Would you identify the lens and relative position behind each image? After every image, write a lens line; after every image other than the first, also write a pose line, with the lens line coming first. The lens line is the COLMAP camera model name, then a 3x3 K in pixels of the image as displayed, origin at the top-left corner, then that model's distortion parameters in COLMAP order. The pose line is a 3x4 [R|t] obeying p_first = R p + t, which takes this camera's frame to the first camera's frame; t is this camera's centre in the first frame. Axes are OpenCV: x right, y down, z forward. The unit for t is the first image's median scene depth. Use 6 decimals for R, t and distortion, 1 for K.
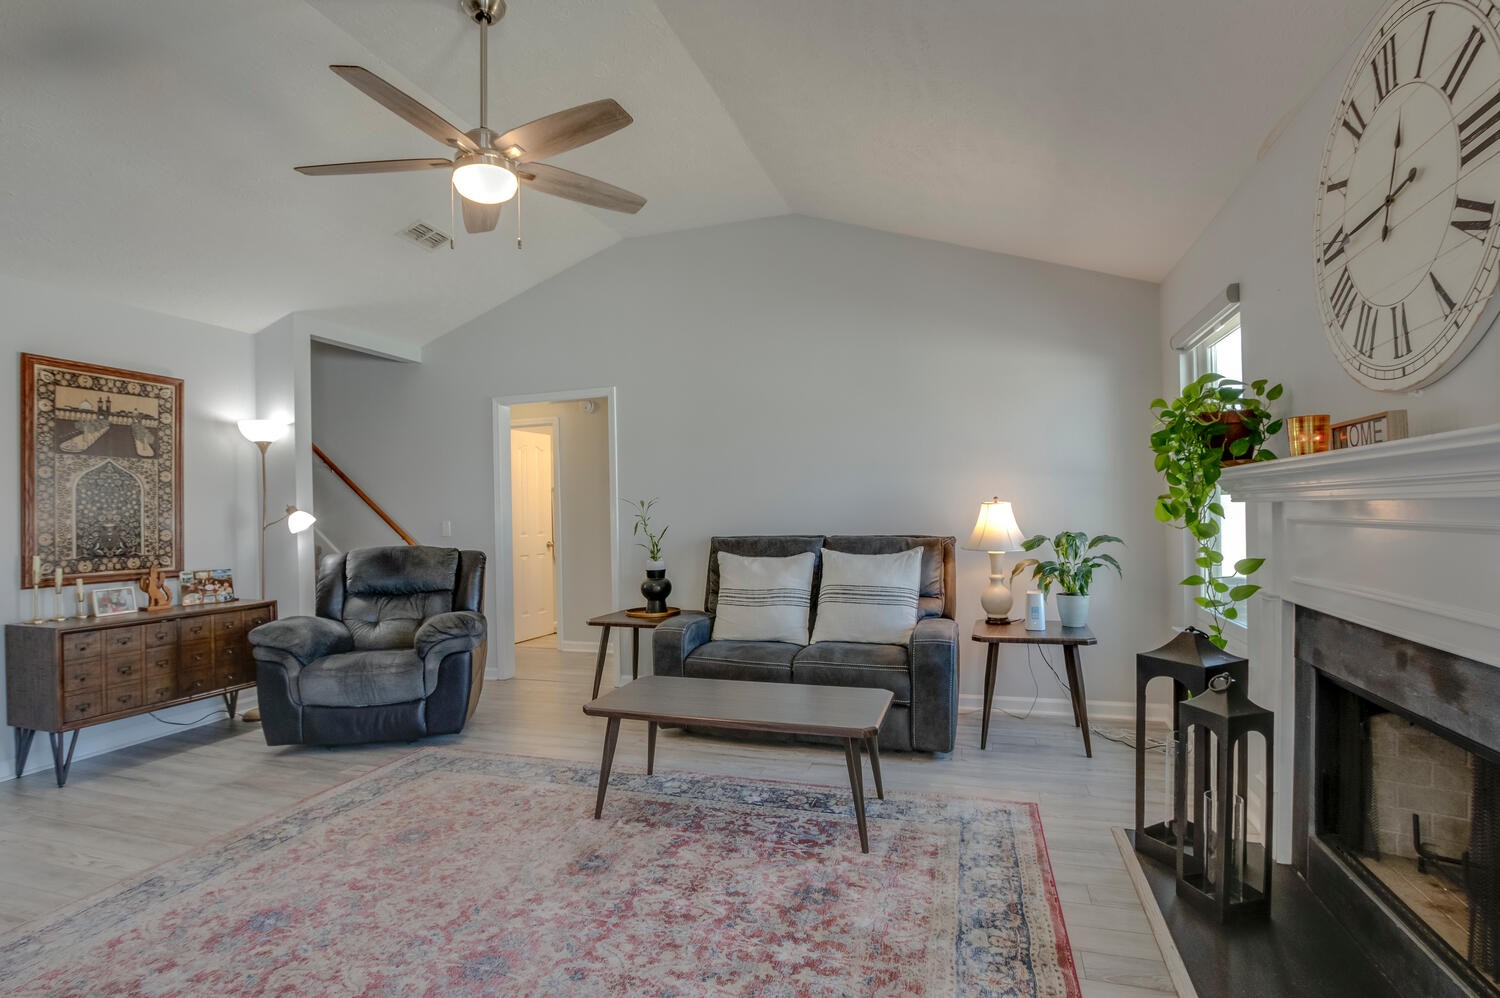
lens RADIAL K [[701.4, 0, 753.1], [0, 701.4, 503.6], [0, 0, 1]] dist [-0.033379, 0.003634]
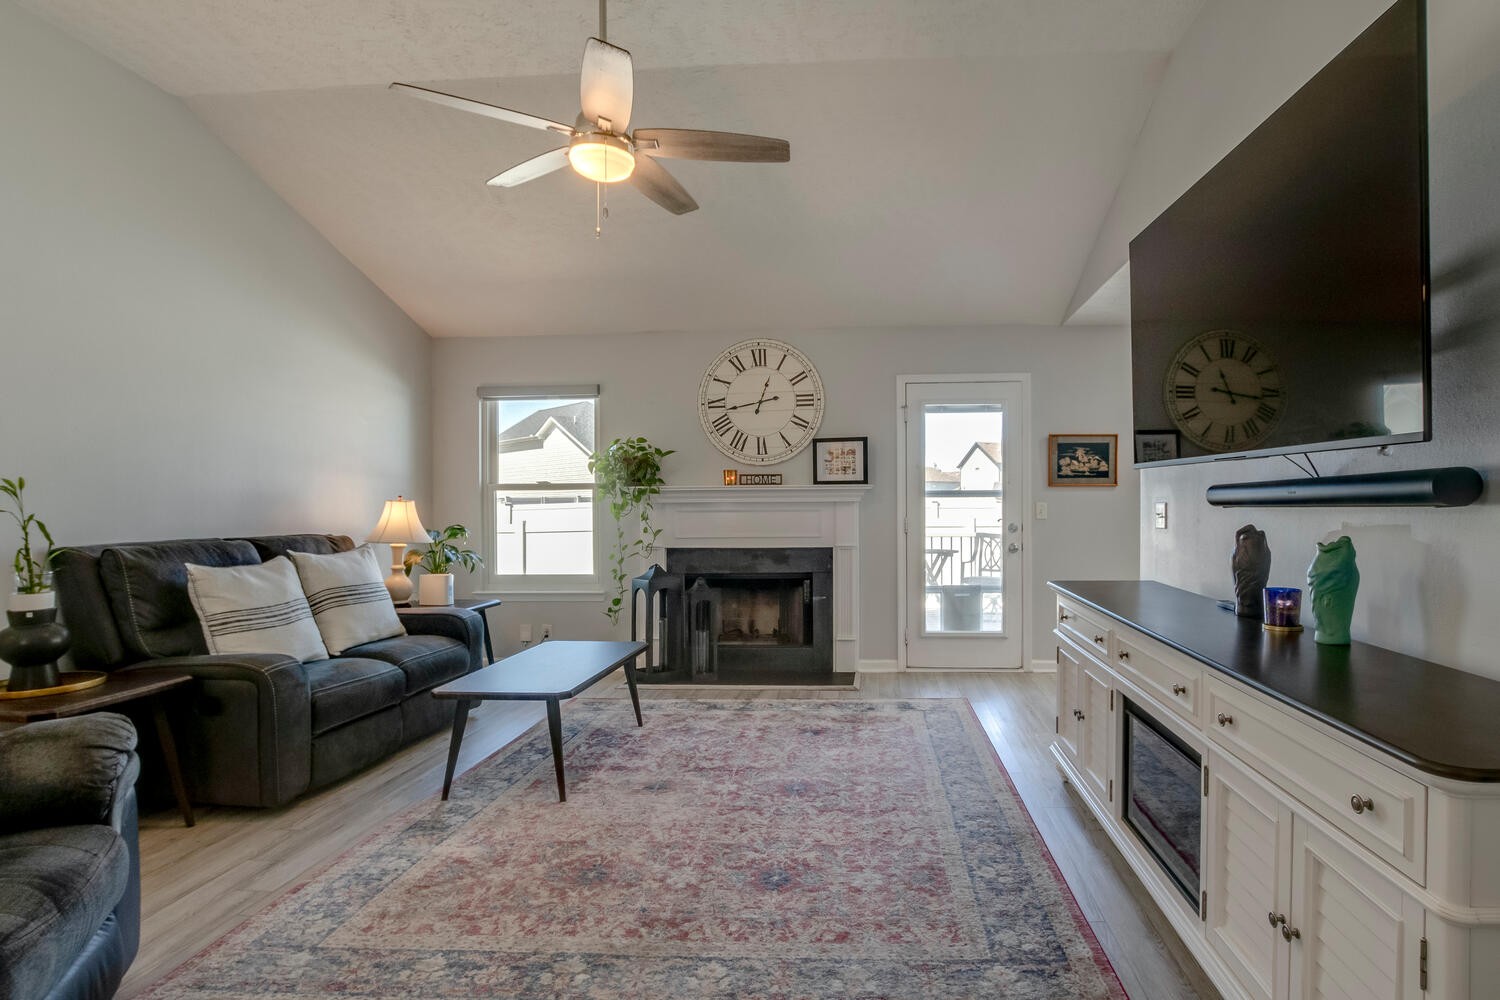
lens RADIAL K [[805.2, 0, 755.9], [0, 805.2, 507.4], [0, 0, 1]] dist [0.002592, -0.000575]
pose [[-0.166941, 0.012197, 0.985891, -1.092946], [-0.003168, 0.999912, -0.012907, 0.026441], [-0.985962, -0.005278, -0.166888, 0.696676]]
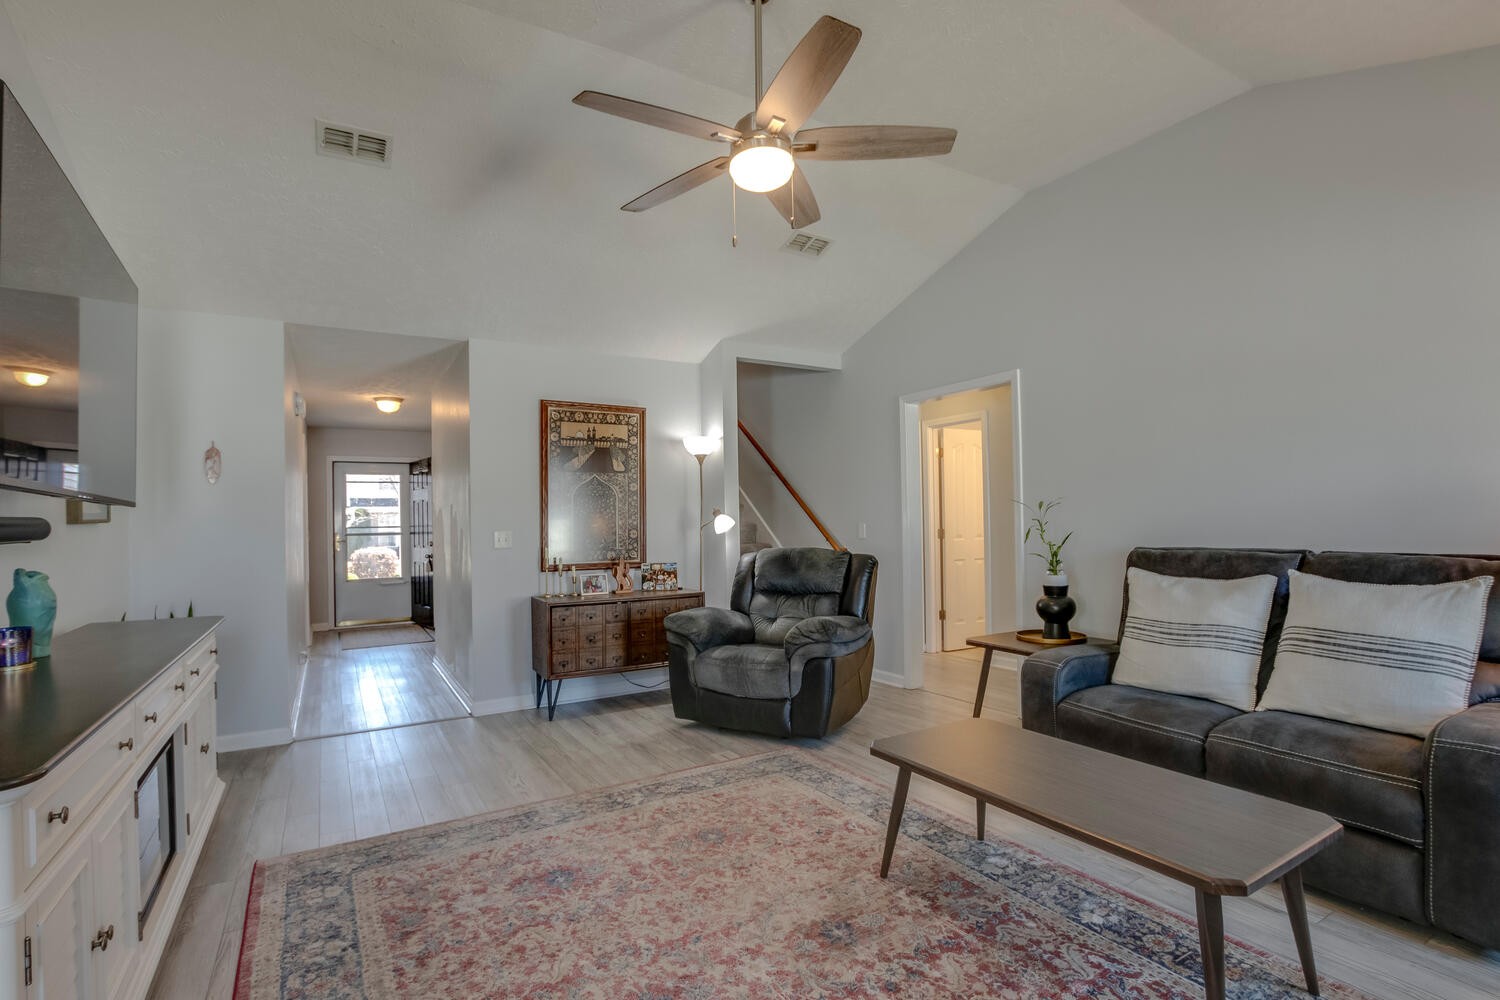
lens RADIAL K [[701.4, 0, 746.9], [0, 701.4, 511.4], [0, 0, 1]] dist [-0.033379, 0.003634]
pose [[0.754487, -0.002967, -0.656308, 0.158132], [0.009632, 0.999932, 0.006553, -0.001501], [0.656244, -0.011266, 0.754465, 0.191692]]
